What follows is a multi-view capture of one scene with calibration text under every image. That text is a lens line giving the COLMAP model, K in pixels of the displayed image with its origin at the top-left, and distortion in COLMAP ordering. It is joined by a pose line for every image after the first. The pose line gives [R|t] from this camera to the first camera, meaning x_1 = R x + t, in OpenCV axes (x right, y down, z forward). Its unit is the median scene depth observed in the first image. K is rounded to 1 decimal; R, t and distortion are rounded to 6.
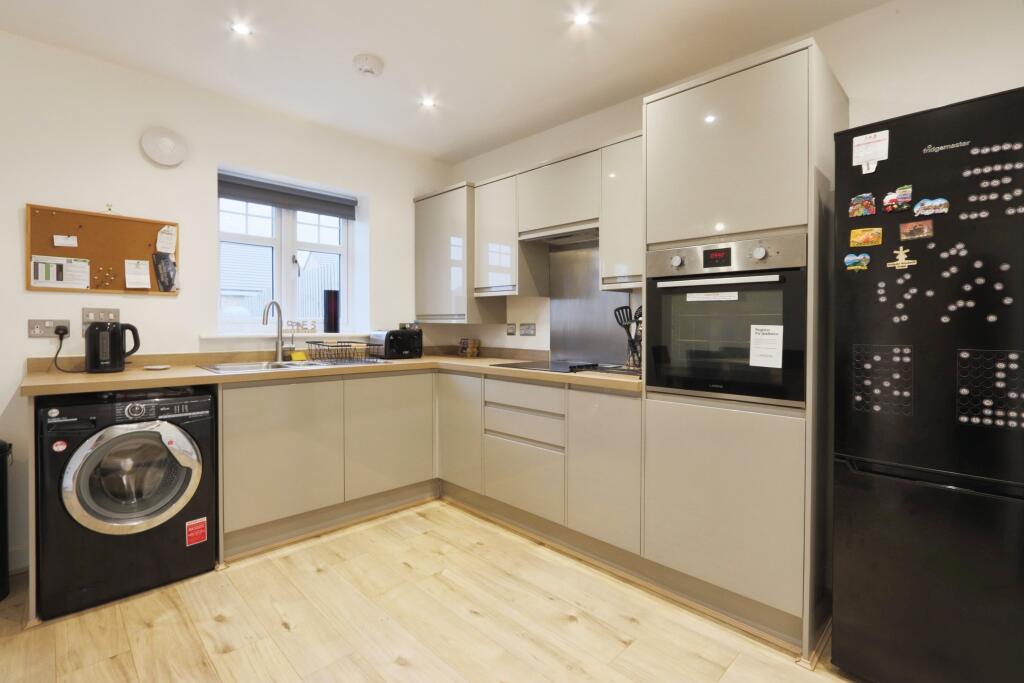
lens RADIAL K [[471.0, 0, 506.8], [0, 471.0, 328.9], [0, 0, 1]] dist [-0.015140, 0.000057]
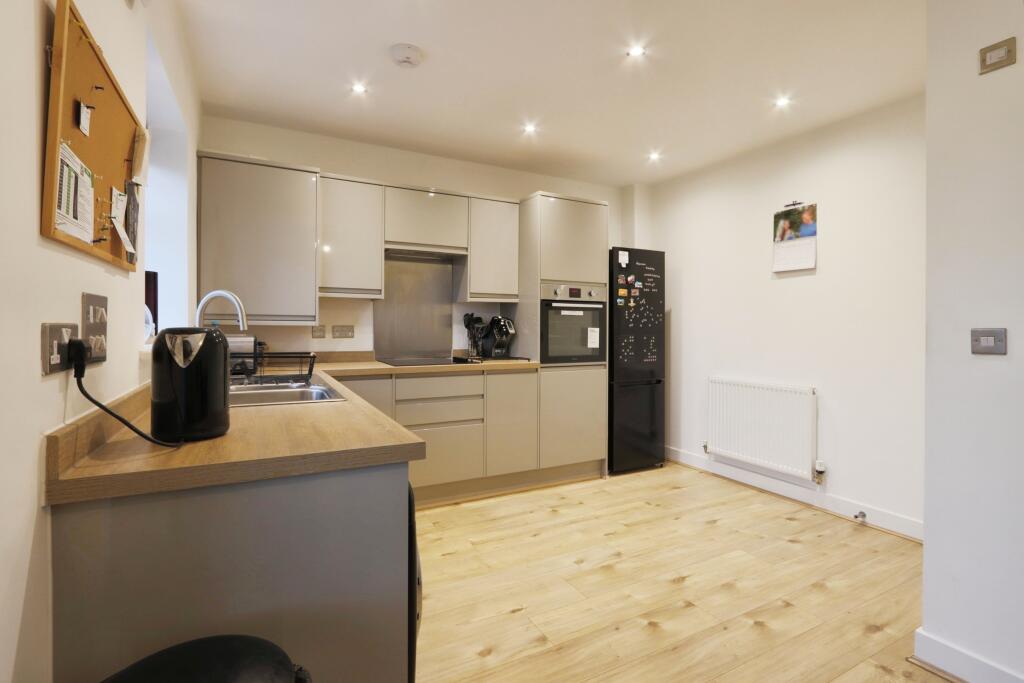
lens RADIAL K [[477.7, 0, 509.0], [0, 477.7, 324.4], [0, 0, 1]] dist [-0.000218, 0.000080]
pose [[0.290245, -0.000335, 0.956952, -1.251922], [0.004842, 0.999988, -0.001119, -0.017337], [-0.956940, 0.004958, 0.290243, 0.567802]]
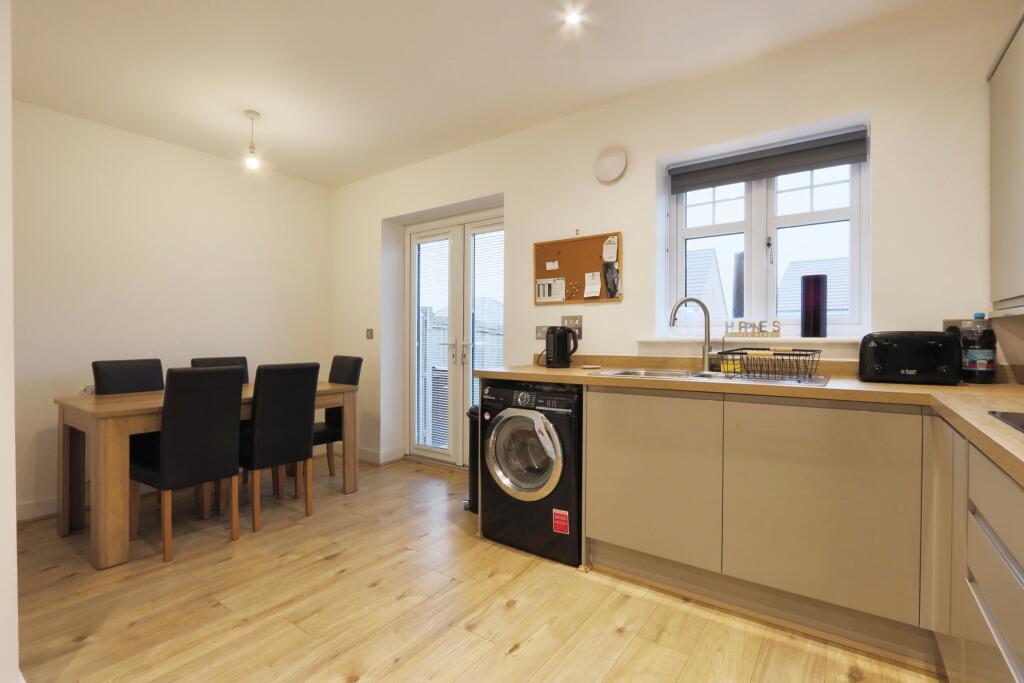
lens RADIAL K [[475.8, 0, 512.0], [0, 475.8, 341.5], [0, 0, 1]] dist [-0.014690, -0.000072]
pose [[0.160903, 0.004273, -0.986961, 0.366468], [-0.004478, 0.999983, 0.003599, 0.021165], [0.986960, 0.003841, 0.160920, 0.690099]]
